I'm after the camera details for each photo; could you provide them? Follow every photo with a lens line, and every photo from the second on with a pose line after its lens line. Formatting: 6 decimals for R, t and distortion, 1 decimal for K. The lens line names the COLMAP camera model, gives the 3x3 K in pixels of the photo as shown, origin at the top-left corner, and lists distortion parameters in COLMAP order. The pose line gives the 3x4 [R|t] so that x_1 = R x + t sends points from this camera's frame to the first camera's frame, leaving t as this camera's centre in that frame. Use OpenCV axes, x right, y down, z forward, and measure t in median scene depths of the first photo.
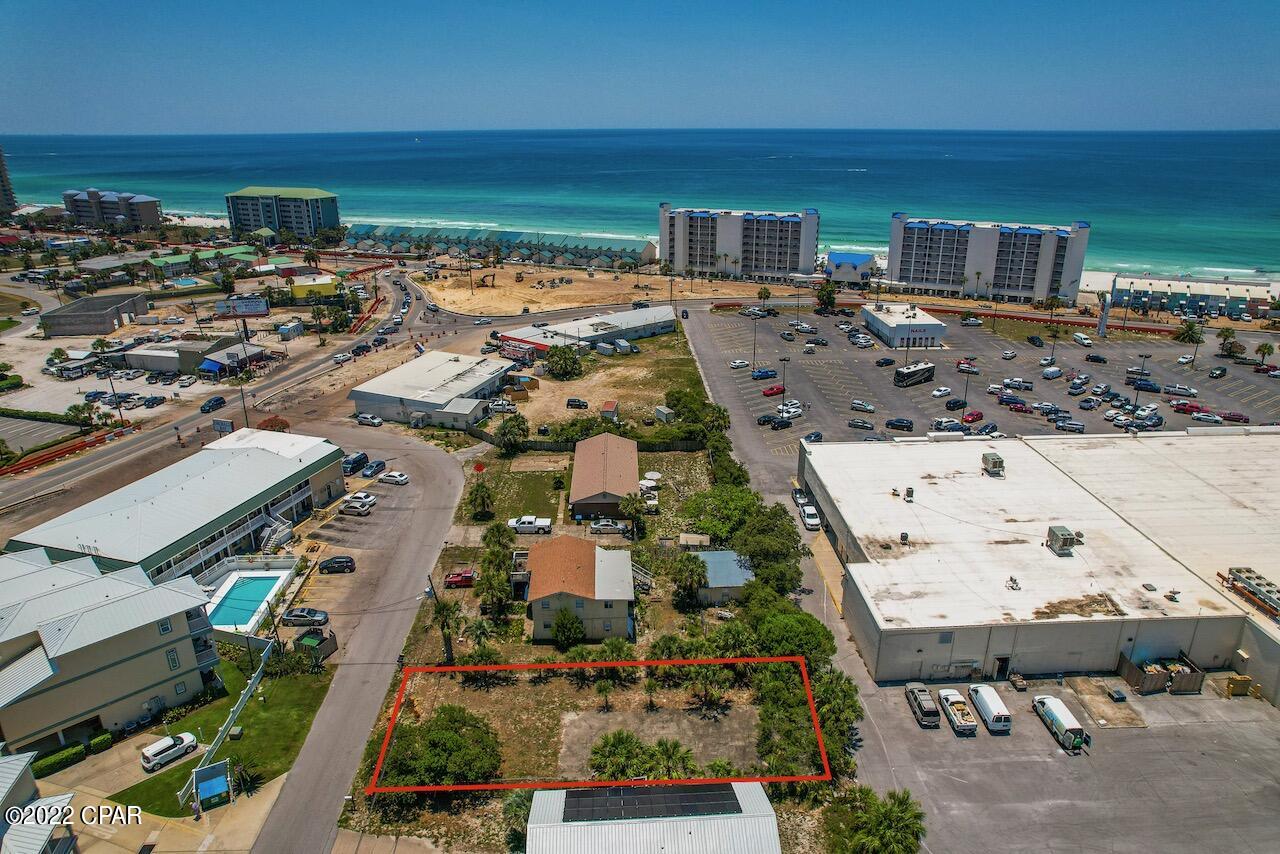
lens RADIAL K [[818.1, 0, 645.1], [0, 818.1, 435.2], [0, 0, 1]] dist [-0.075965, 0.068681]
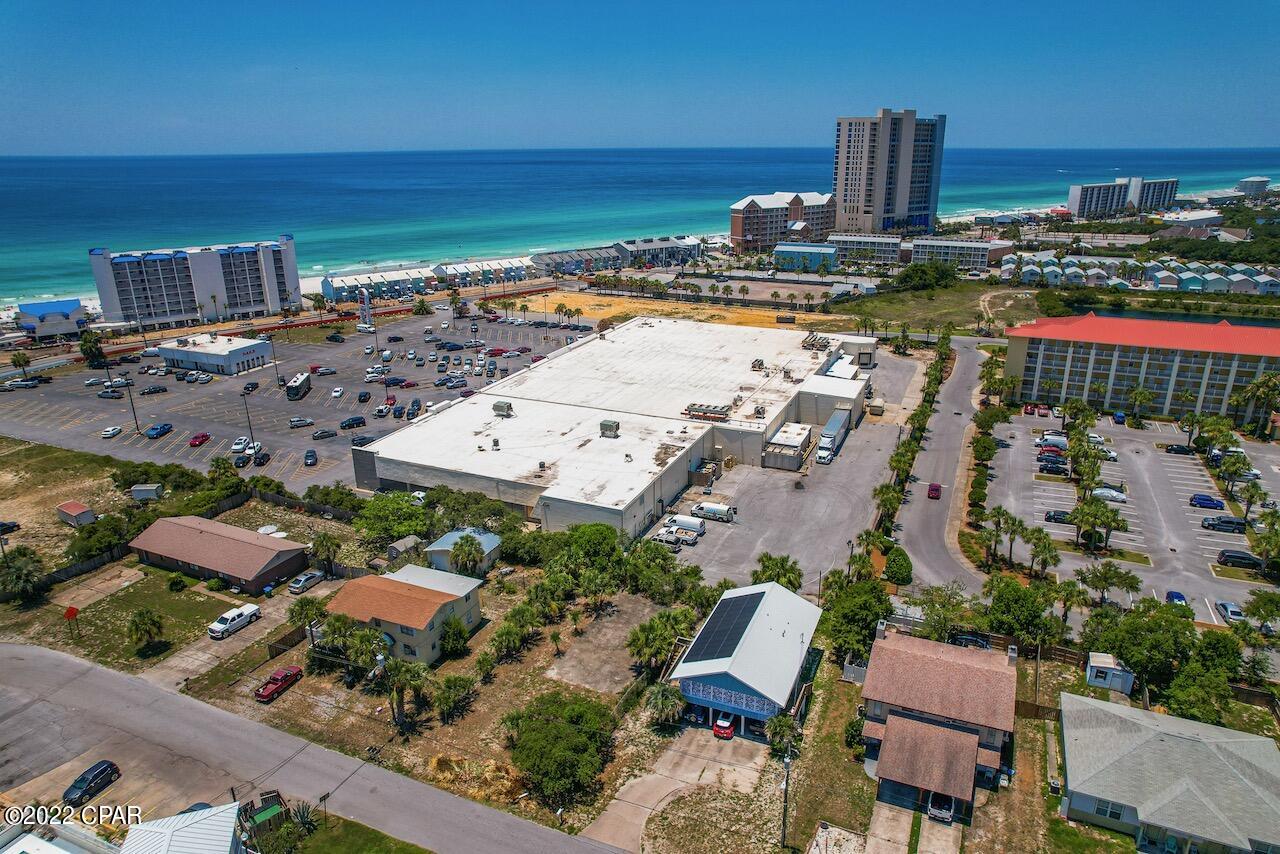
lens RADIAL K [[818.1, 0, 645.1], [0, 818.1, 435.2], [0, 0, 1]] dist [-0.075965, 0.068681]
pose [[0.437873, -0.301938, 0.846818, -0.639929], [0.325395, 0.931283, 0.163799, -0.071273], [-0.838084, 0.203827, 0.506033, 0.190553]]
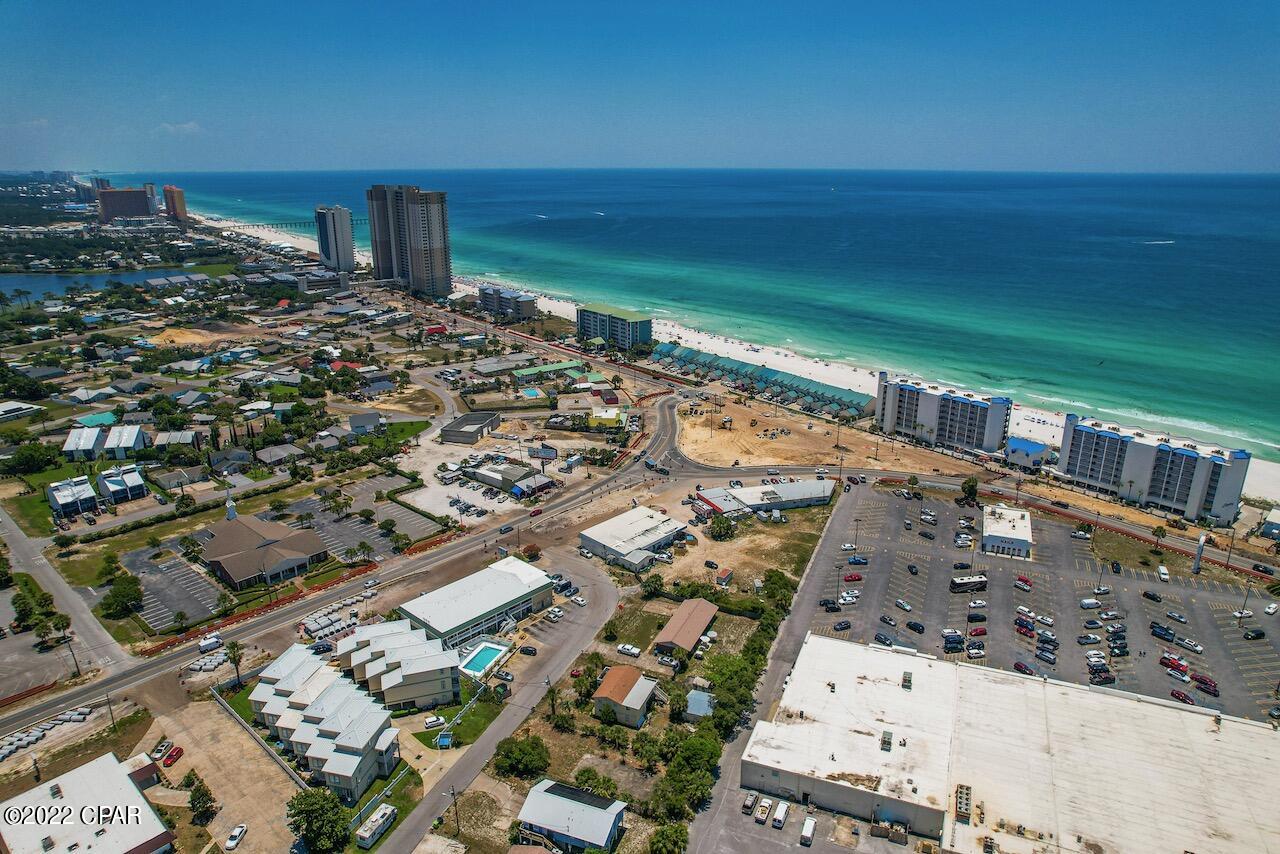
lens RADIAL K [[818.1, 0, 645.1], [0, 818.1, 435.2], [0, 0, 1]] dist [-0.075965, 0.068681]
pose [[0.907771, 0.138173, -0.396056, 0.584865], [-0.154263, 0.987990, -0.008893, -0.379860], [0.390070, 0.069169, 0.918183, -0.747455]]
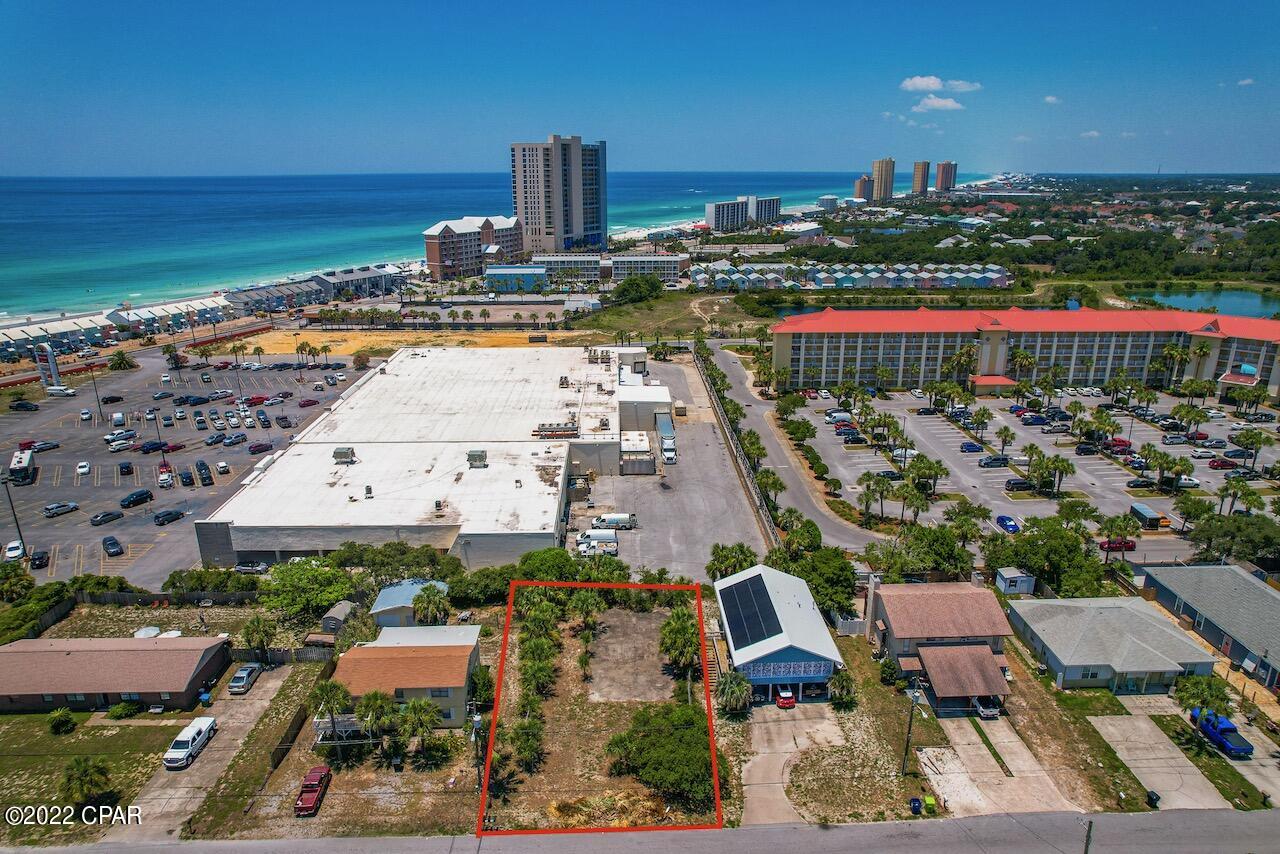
lens RADIAL K [[818.1, 0, 645.1], [0, 818.1, 435.2], [0, 0, 1]] dist [-0.075965, 0.068681]
pose [[0.010680, -0.308005, 0.951325, -0.746654], [0.358389, 0.889353, 0.283917, -0.186558], [-0.933511, 0.337912, 0.119884, 0.497840]]
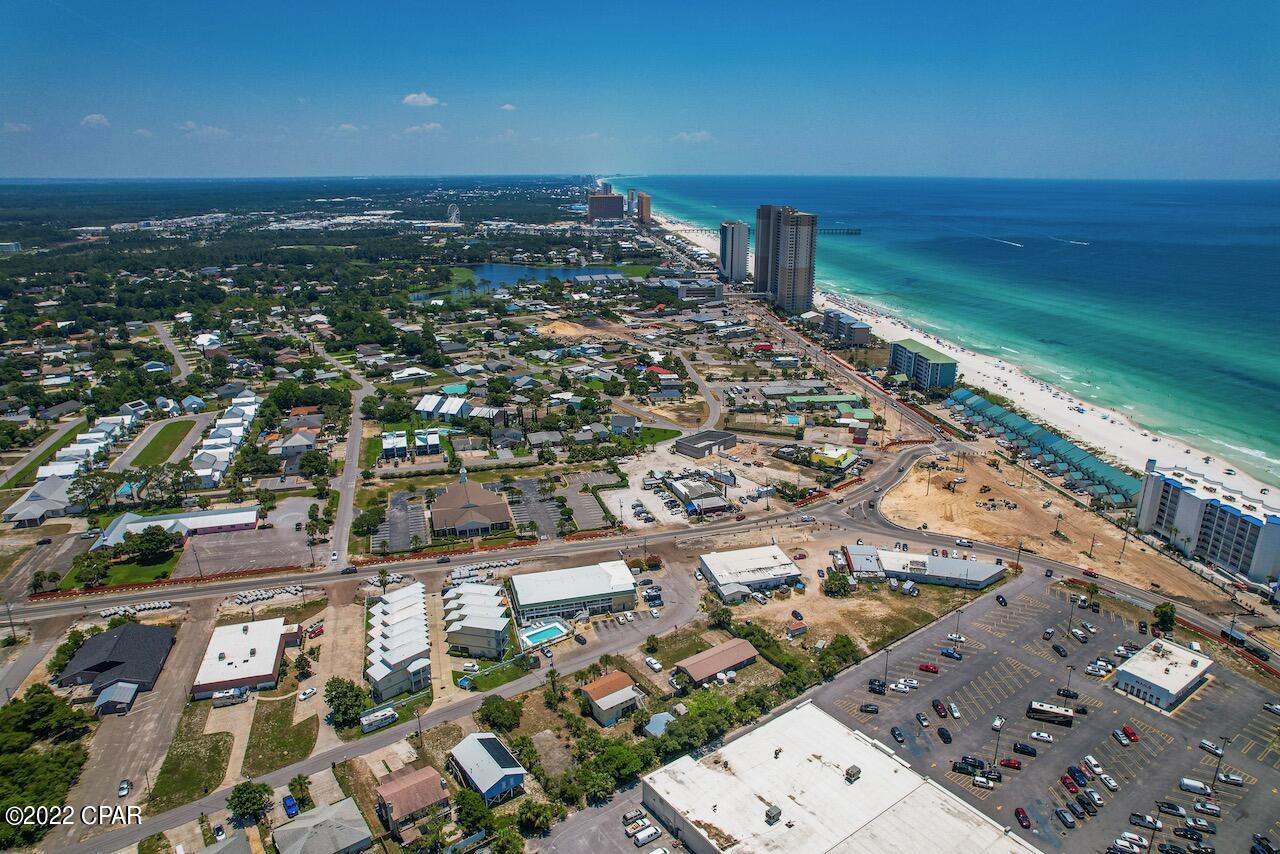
lens RADIAL K [[818.1, 0, 645.1], [0, 818.1, 435.2], [0, 0, 1]] dist [-0.075965, 0.068681]
pose [[0.553287, 0.263295, -0.790284, 1.398567], [-0.299861, 0.948083, 0.105933, -0.689347], [0.777147, 0.178364, 0.603514, -0.384600]]
